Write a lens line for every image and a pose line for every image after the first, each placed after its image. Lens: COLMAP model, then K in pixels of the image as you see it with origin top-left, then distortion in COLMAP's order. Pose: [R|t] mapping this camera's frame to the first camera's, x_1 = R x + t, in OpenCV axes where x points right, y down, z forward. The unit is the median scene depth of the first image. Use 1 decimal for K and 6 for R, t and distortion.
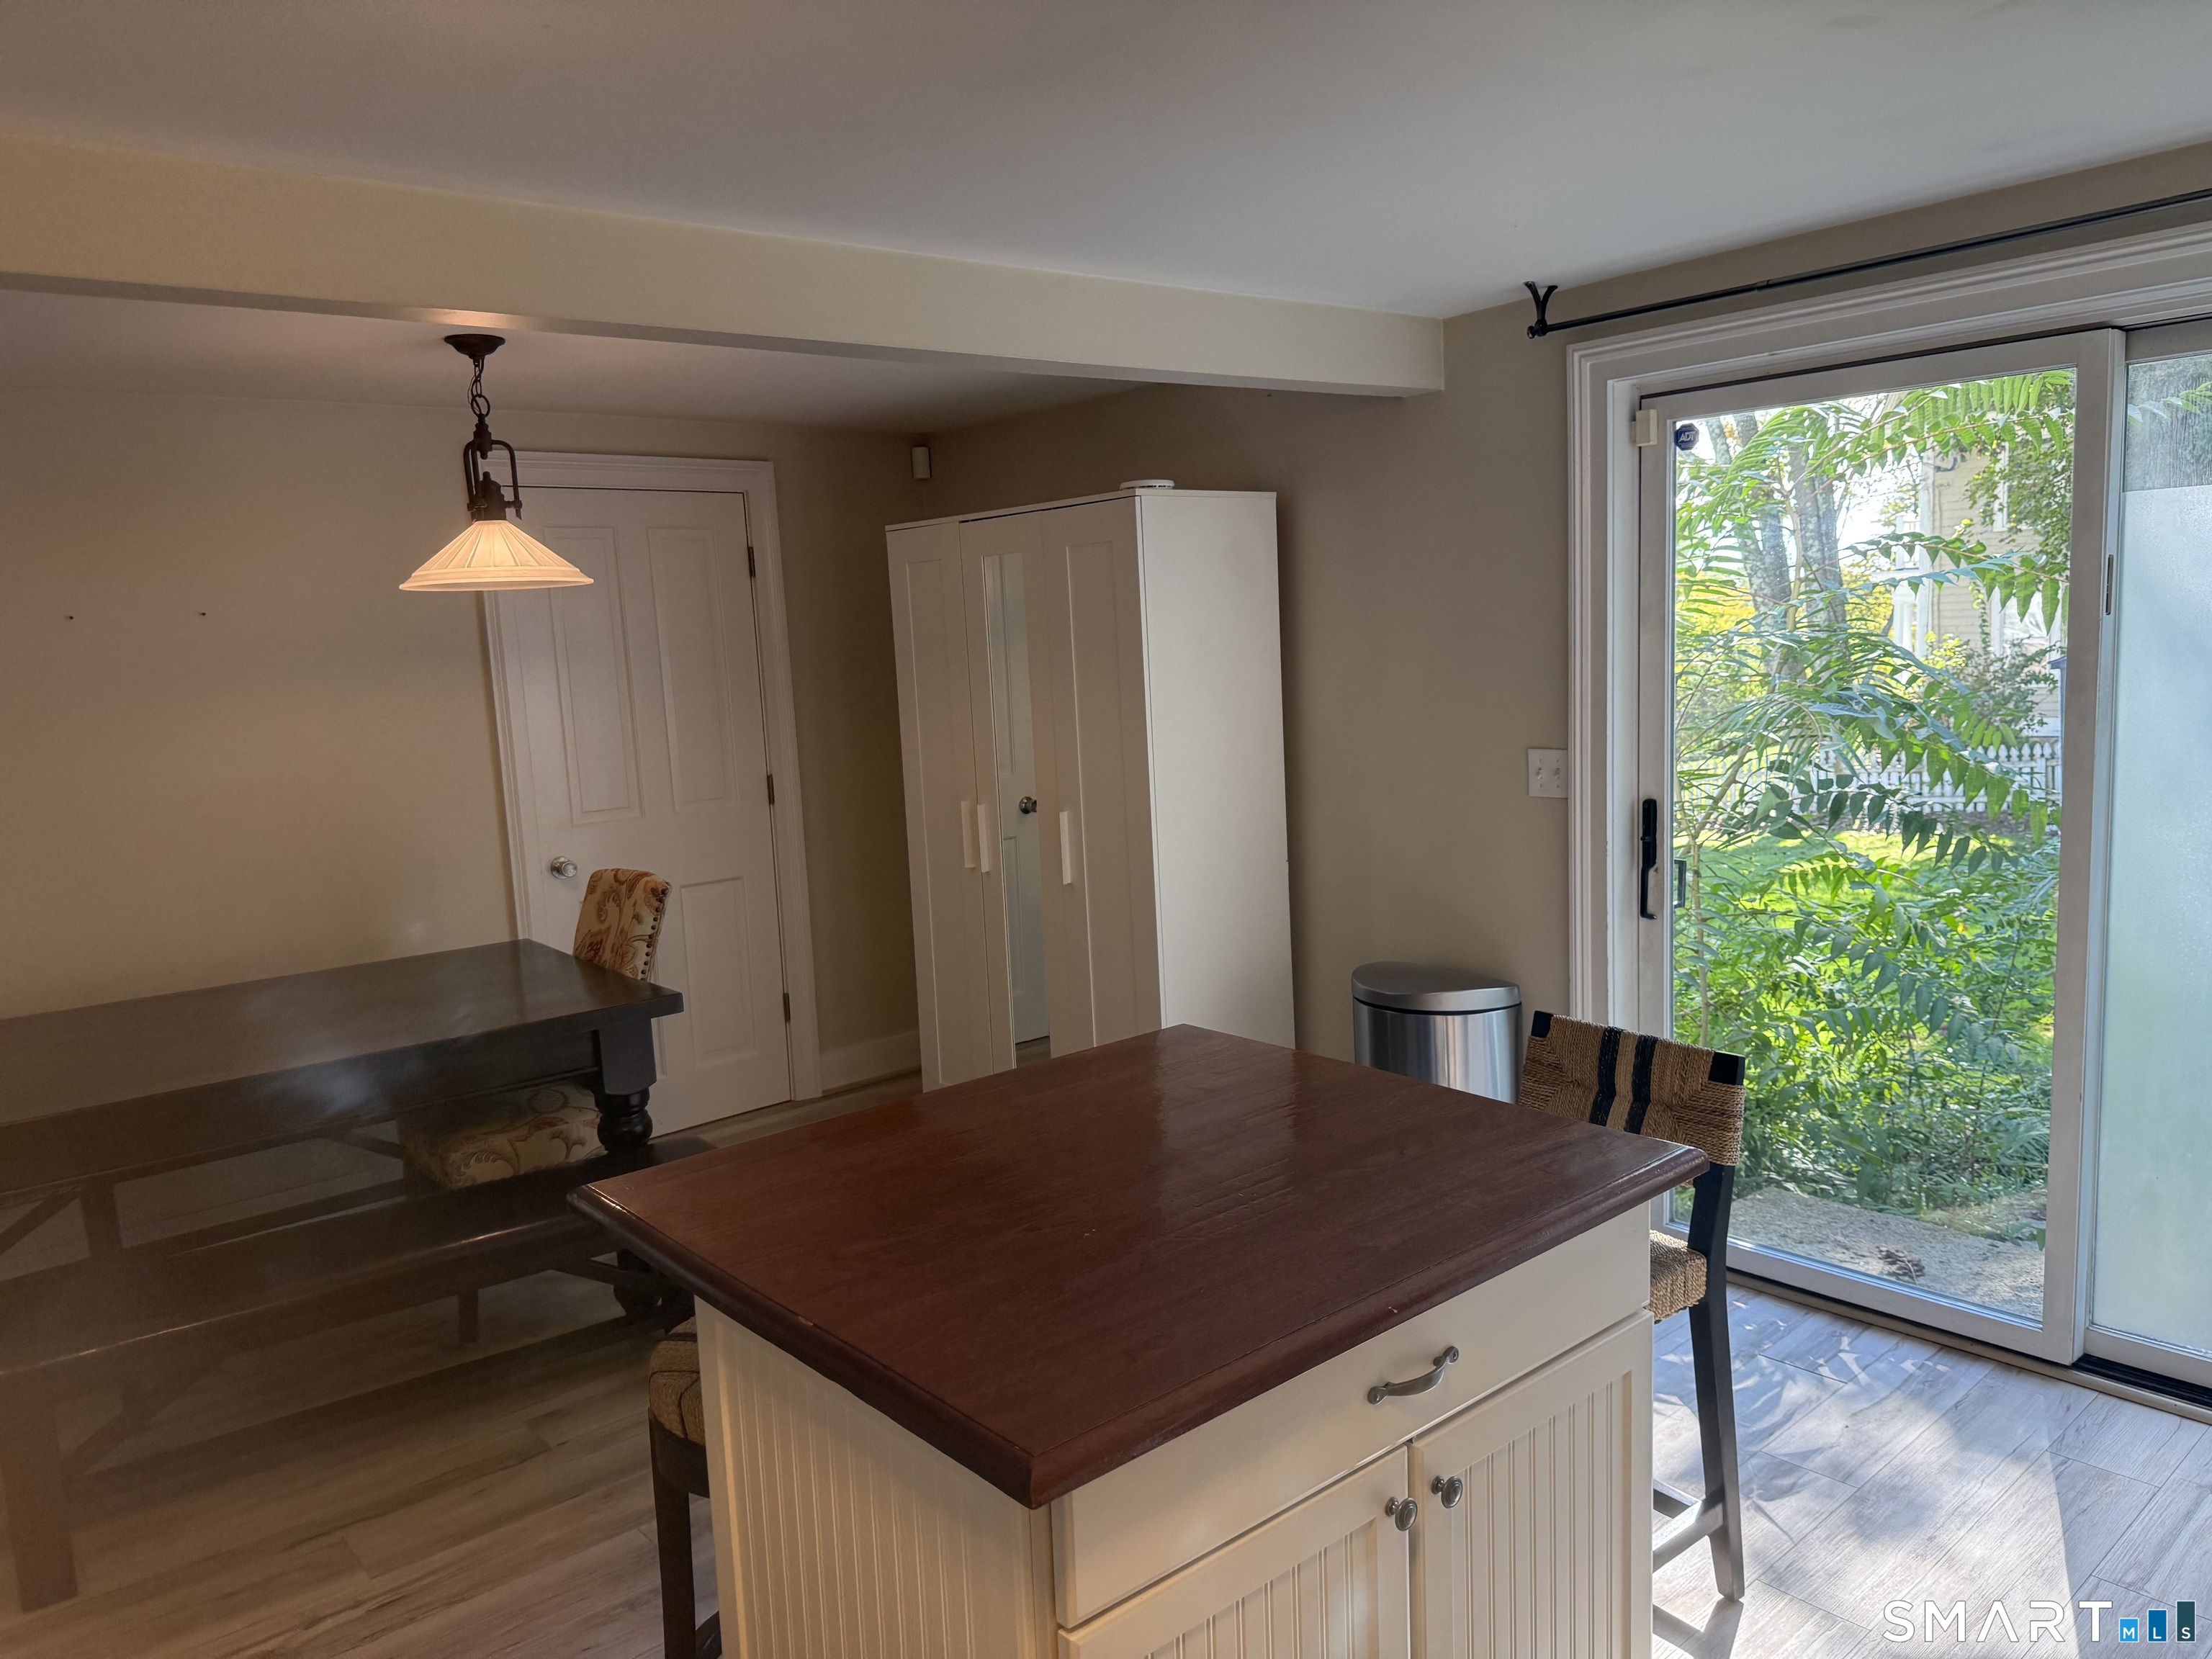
lens RADIAL K [[1572.1, 0, 1106.0], [0, 1572.1, 829.5], [0, 0, 1]] dist [0.003569, 0.001774]
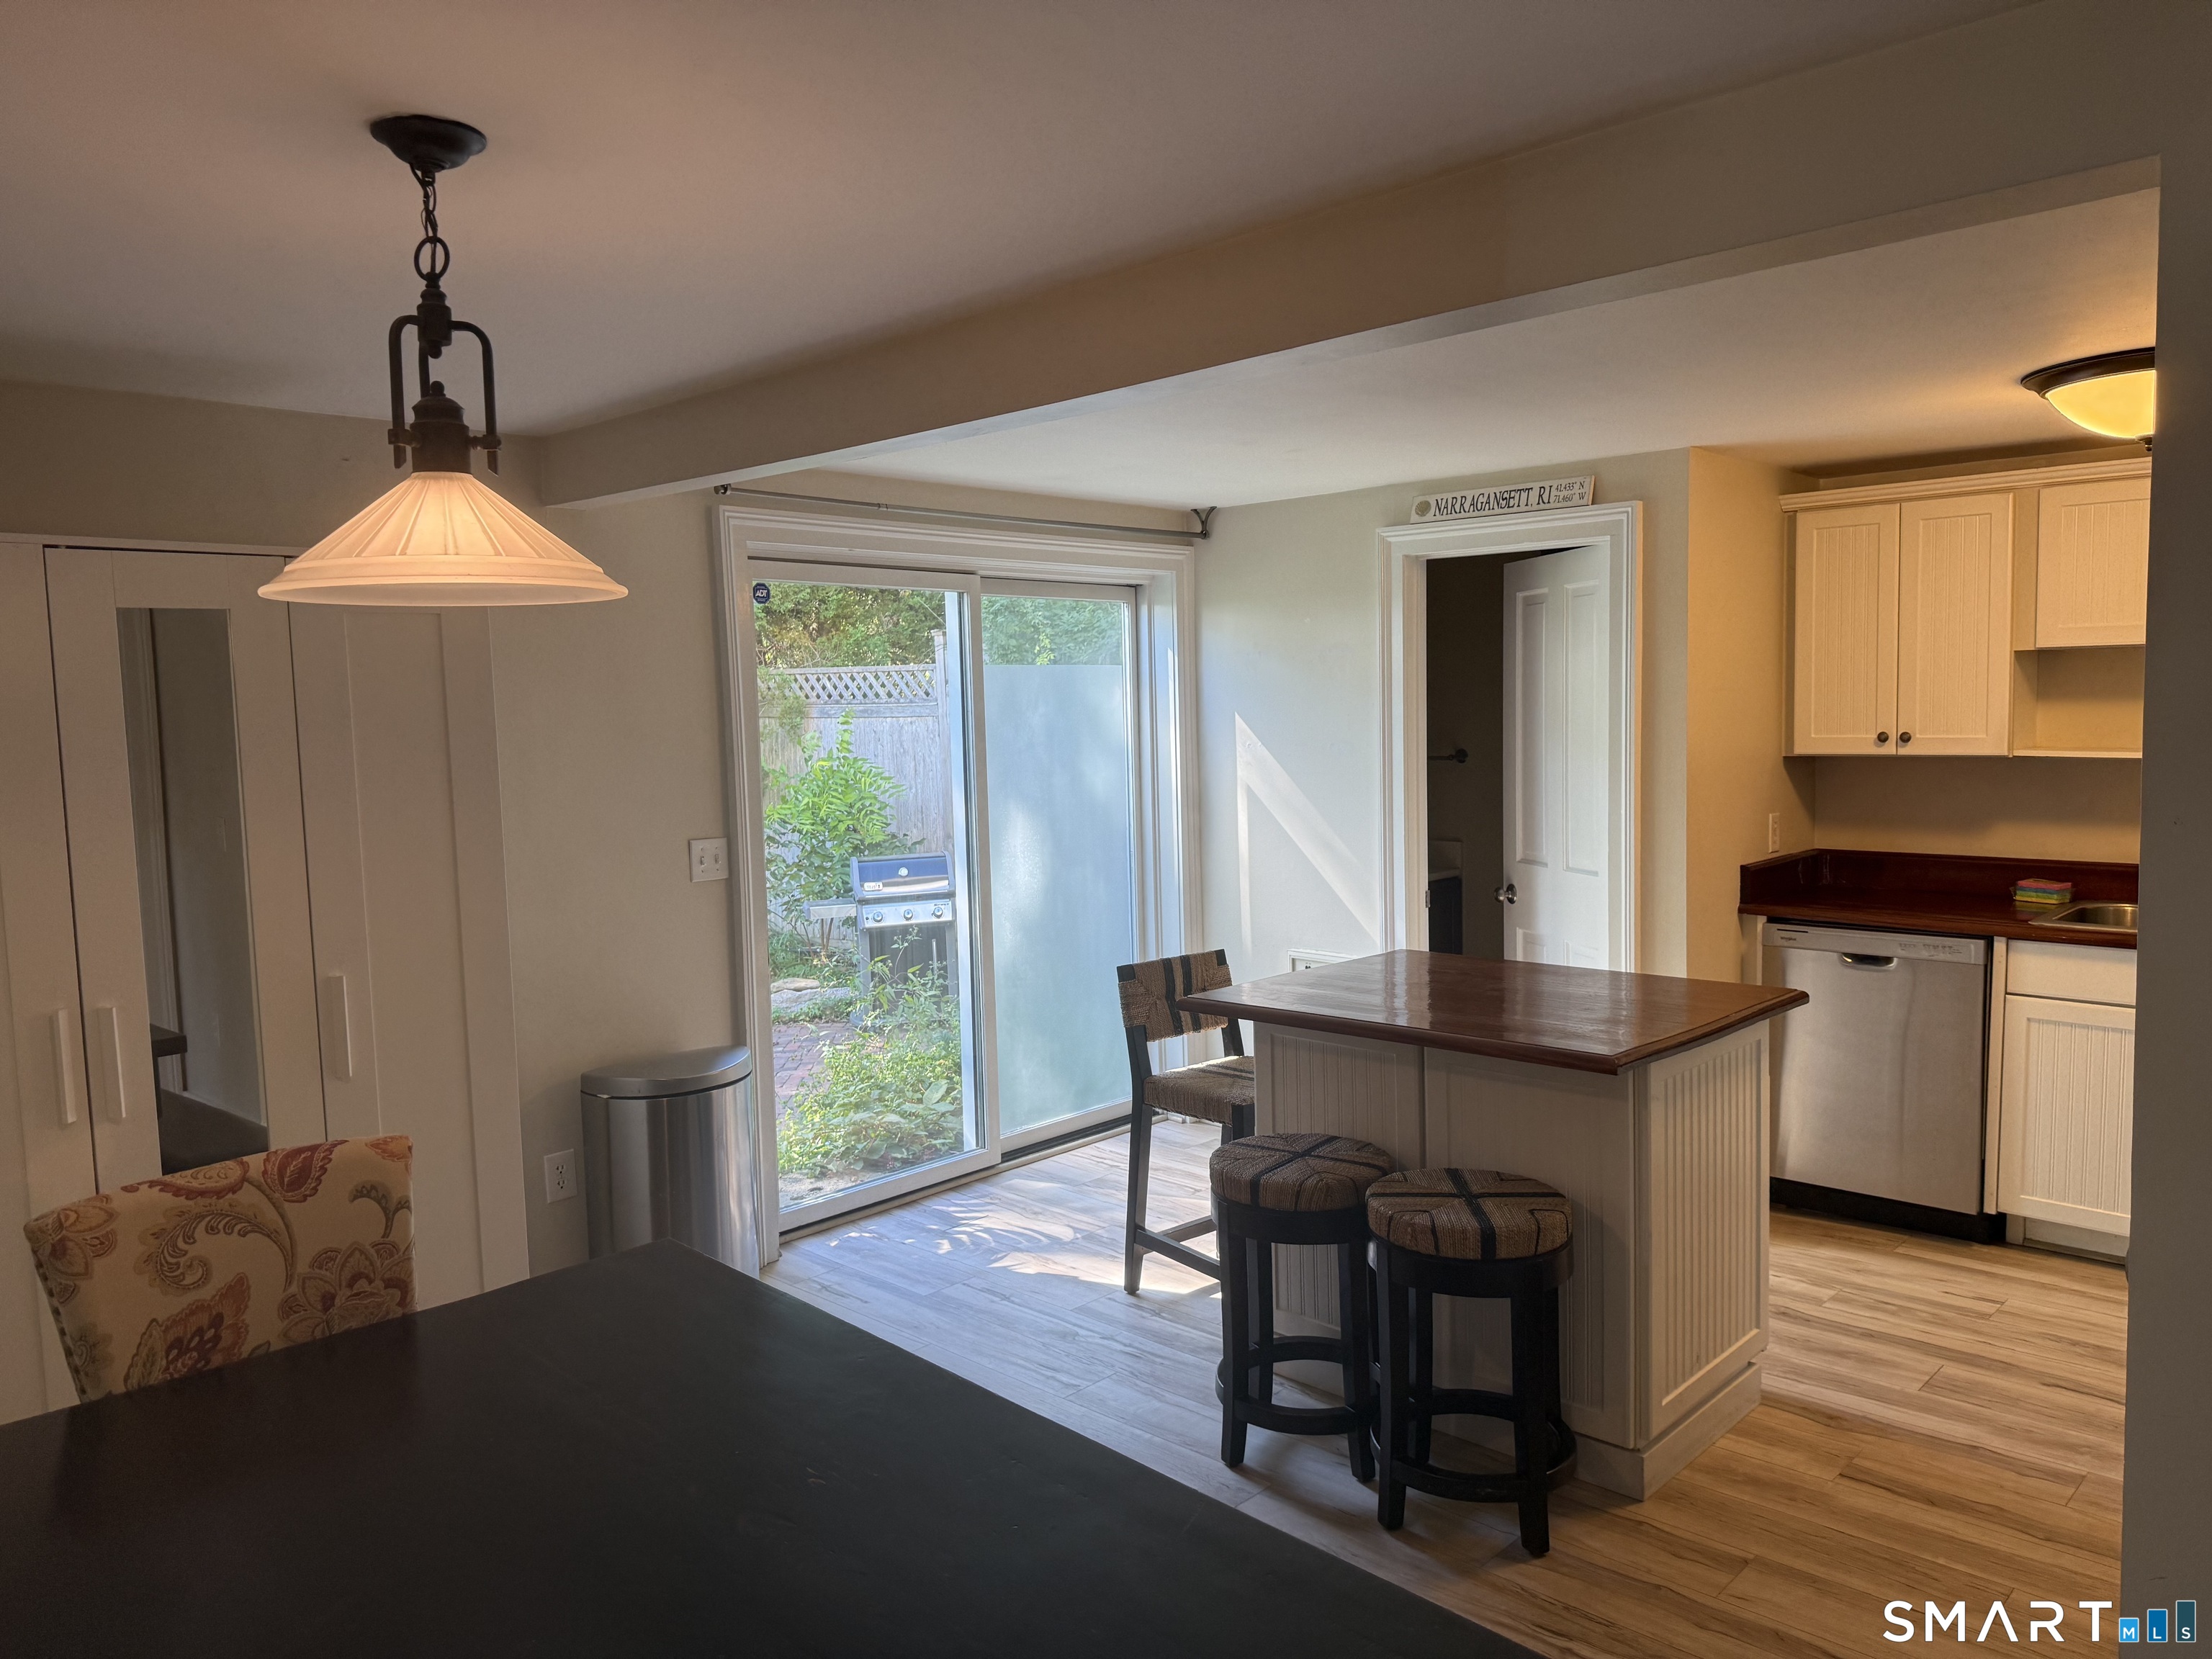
lens RADIAL K [[1572.1, 0, 1106.0], [0, 1572.1, 829.5], [0, 0, 1]] dist [0.003569, 0.001774]
pose [[-0.102920, -0.026783, 0.994329, -0.951444], [0.155970, 0.986837, 0.042725, -0.065249], [-0.982385, 0.159483, -0.097388, 0.859209]]
